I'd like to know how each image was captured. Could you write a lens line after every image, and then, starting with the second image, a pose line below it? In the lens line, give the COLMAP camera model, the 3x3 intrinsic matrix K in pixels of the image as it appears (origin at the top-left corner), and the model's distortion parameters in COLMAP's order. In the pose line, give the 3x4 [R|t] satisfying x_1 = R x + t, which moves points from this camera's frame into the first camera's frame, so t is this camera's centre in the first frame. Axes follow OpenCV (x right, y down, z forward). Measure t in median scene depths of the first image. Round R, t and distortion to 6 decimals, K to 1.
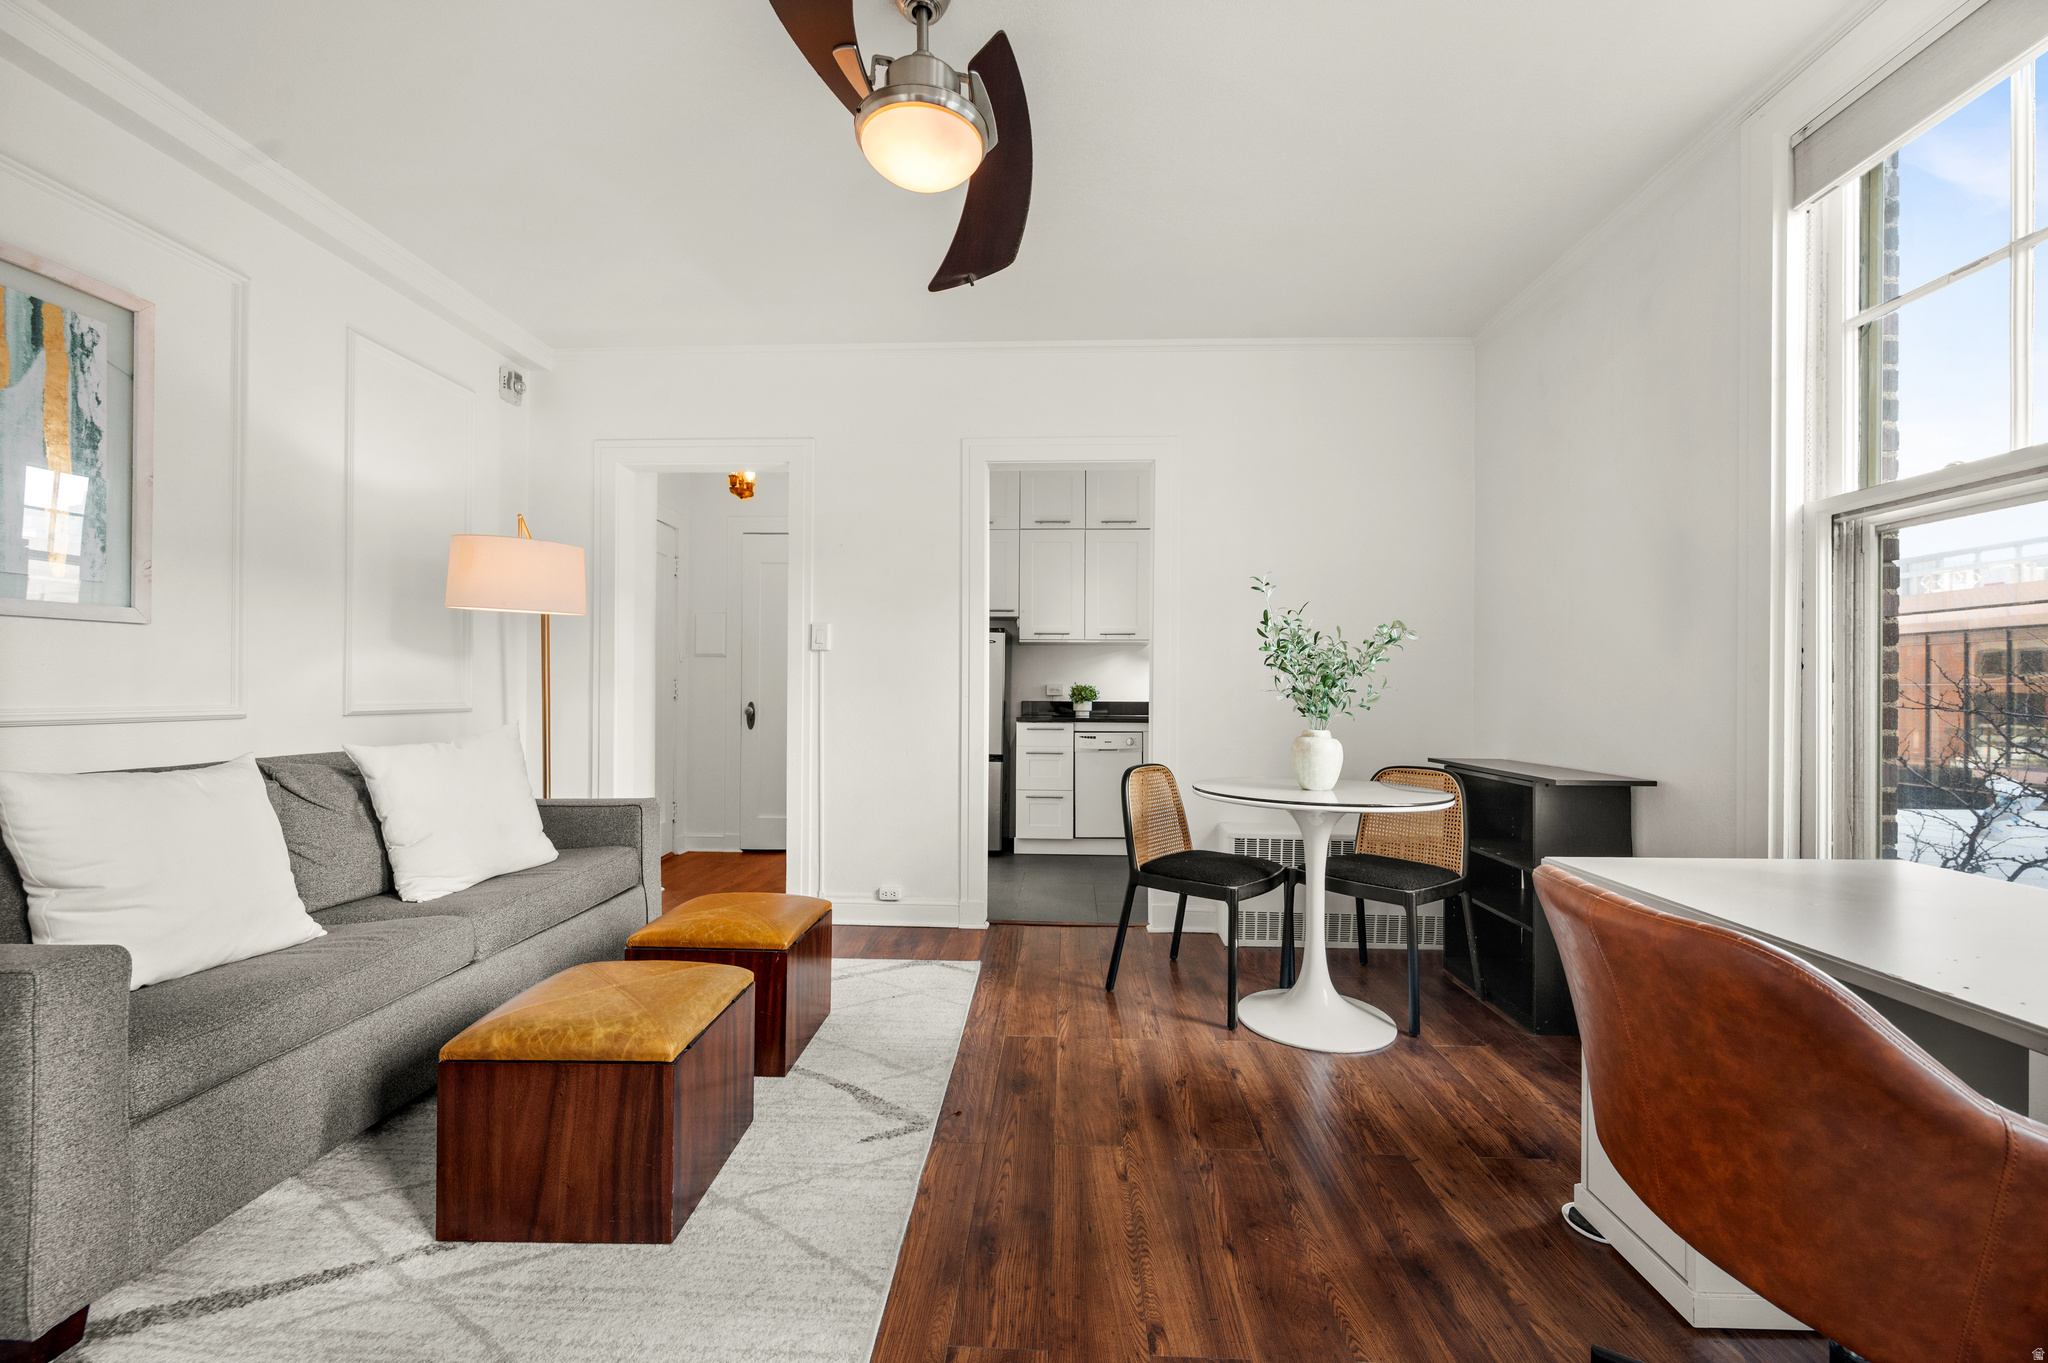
lens RADIAL K [[812.4, 0, 1033.1], [0, 812.4, 691.2], [0, 0, 1]] dist [-0.000776, -0.000165]
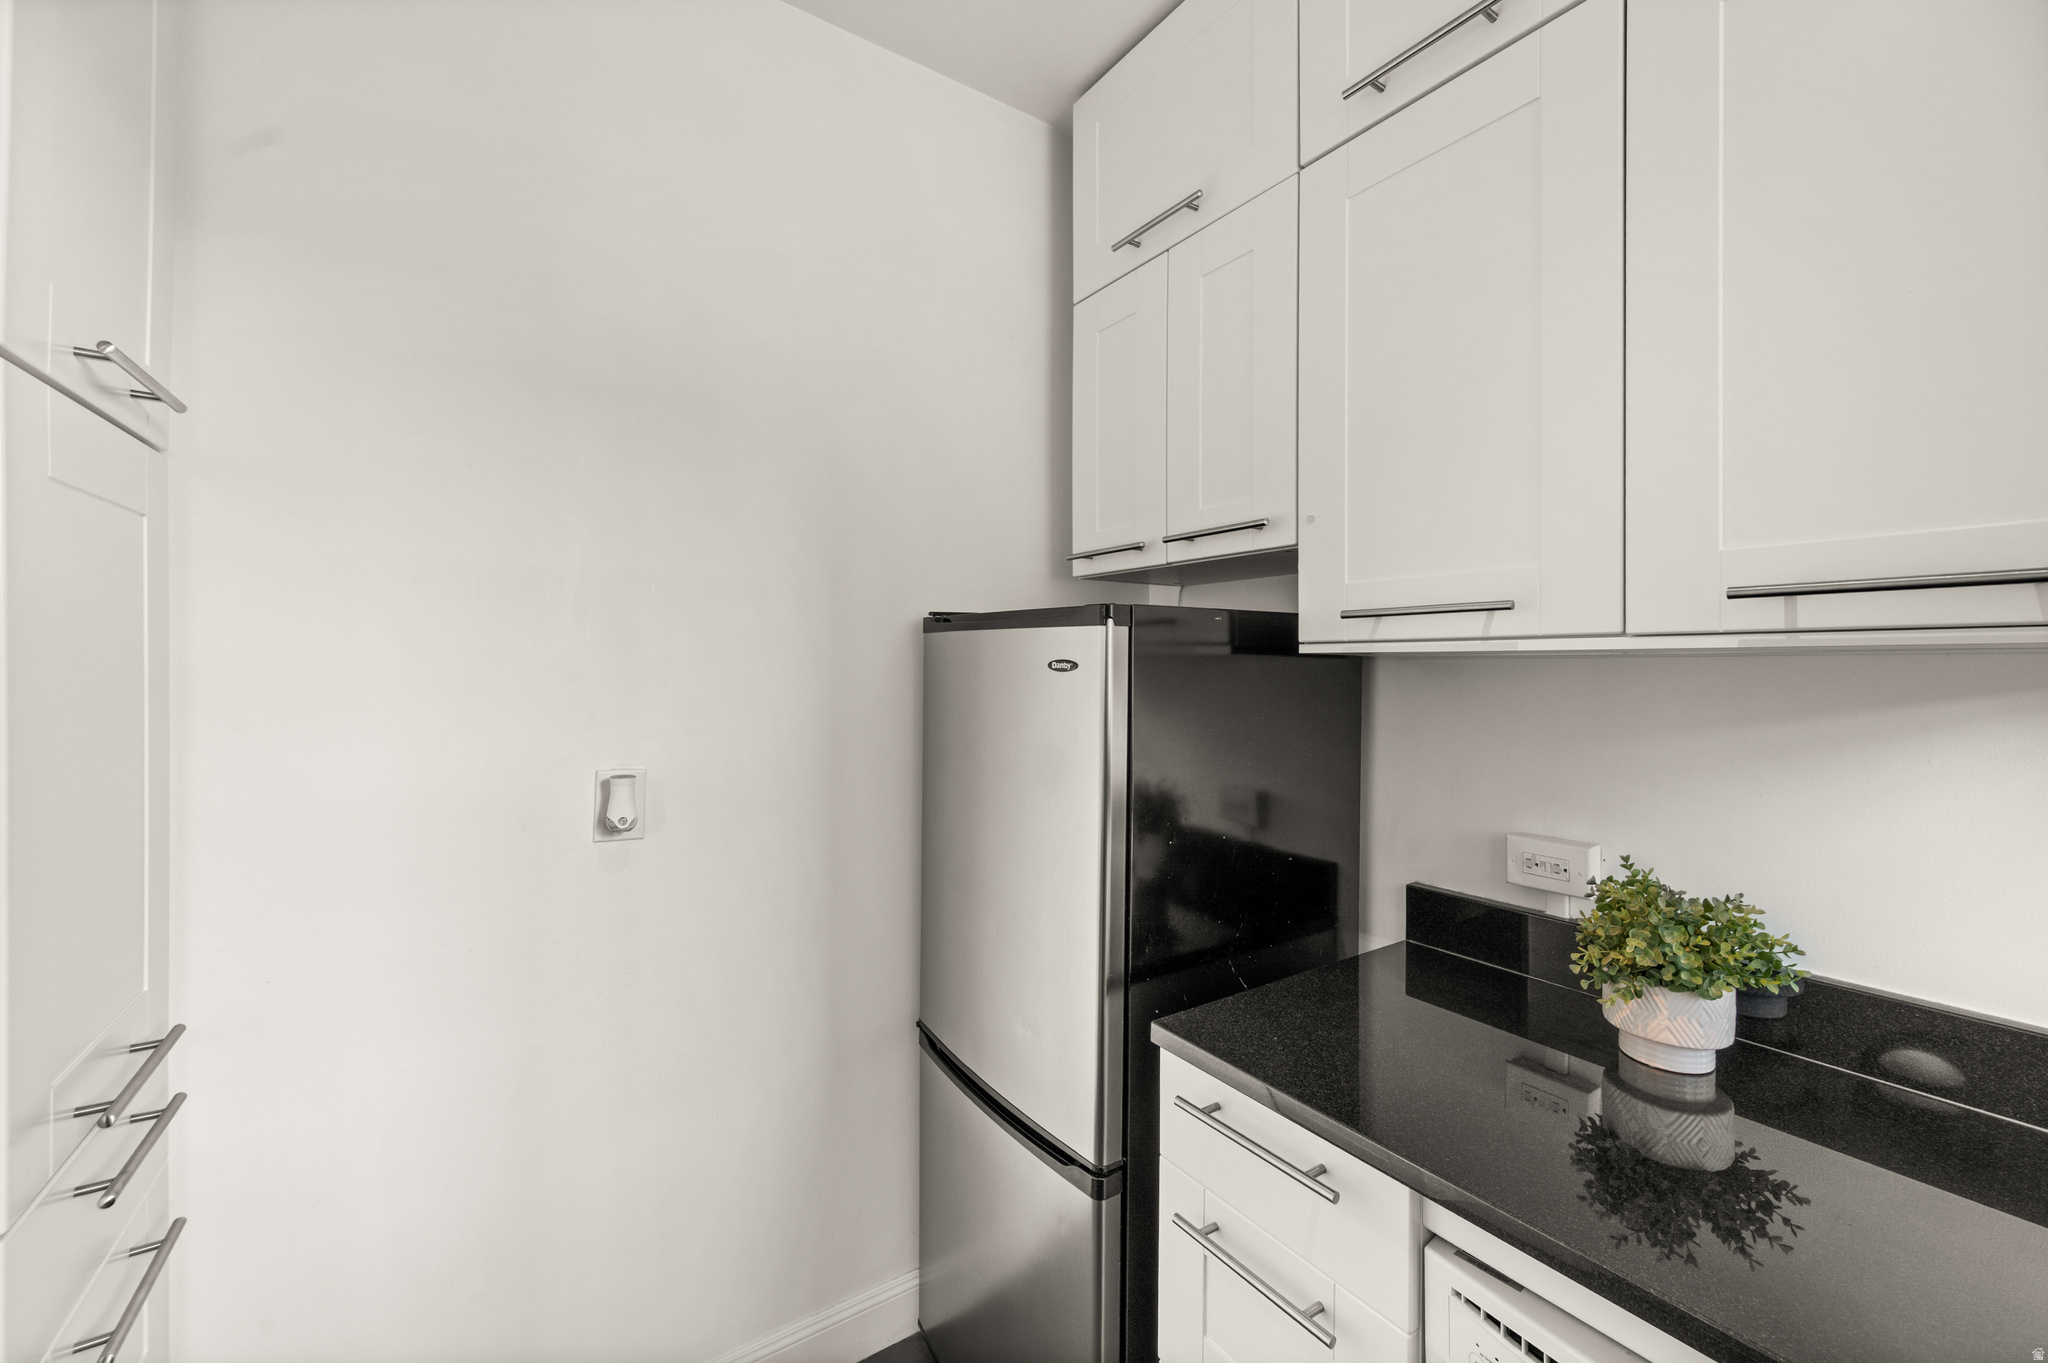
lens RADIAL K [[812.4, 0, 1031.9], [0, 812.4, 669.2], [0, 0, 1]] dist [-0.000776, -0.000165]
pose [[0.593548, -0.001428, -0.804797, 0.312581], [0.001976, 0.999998, -0.000316, -0.140270], [0.804796, -0.001403, 0.593550, 1.998010]]
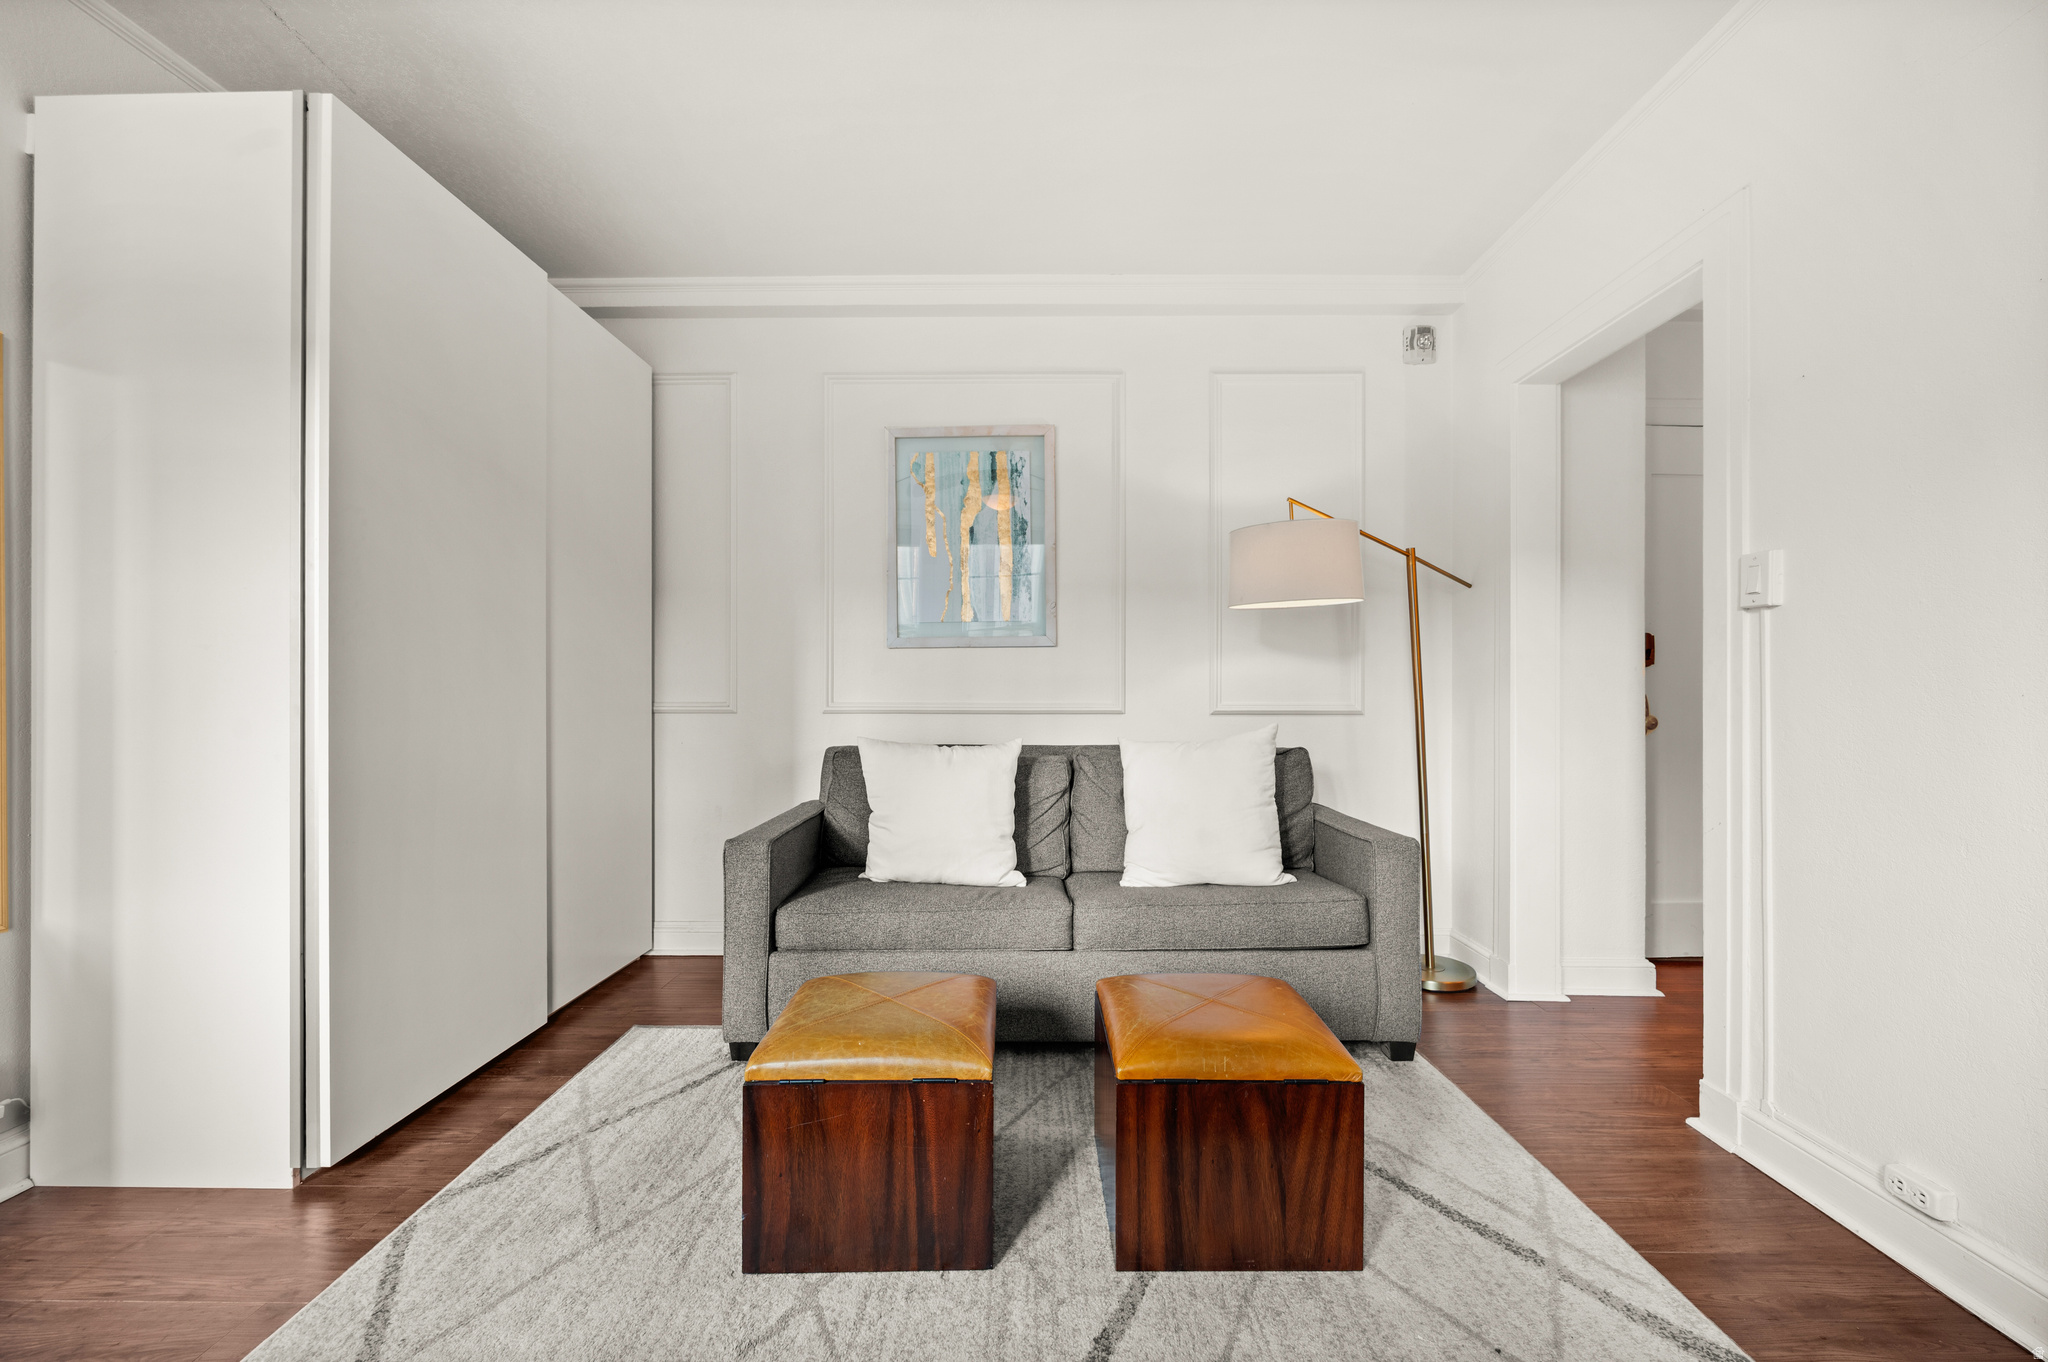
lens RADIAL K [[812.4, 0, 1023.3], [0, 812.4, 687.6], [0, 0, 1]] dist [-0.000776, -0.000165]
pose [[0.029614, -0.009062, -0.999520, 0.359508], [0.000125, 0.999959, -0.009062, 0.004759], [0.999561, 0.000144, 0.029614, 0.903537]]
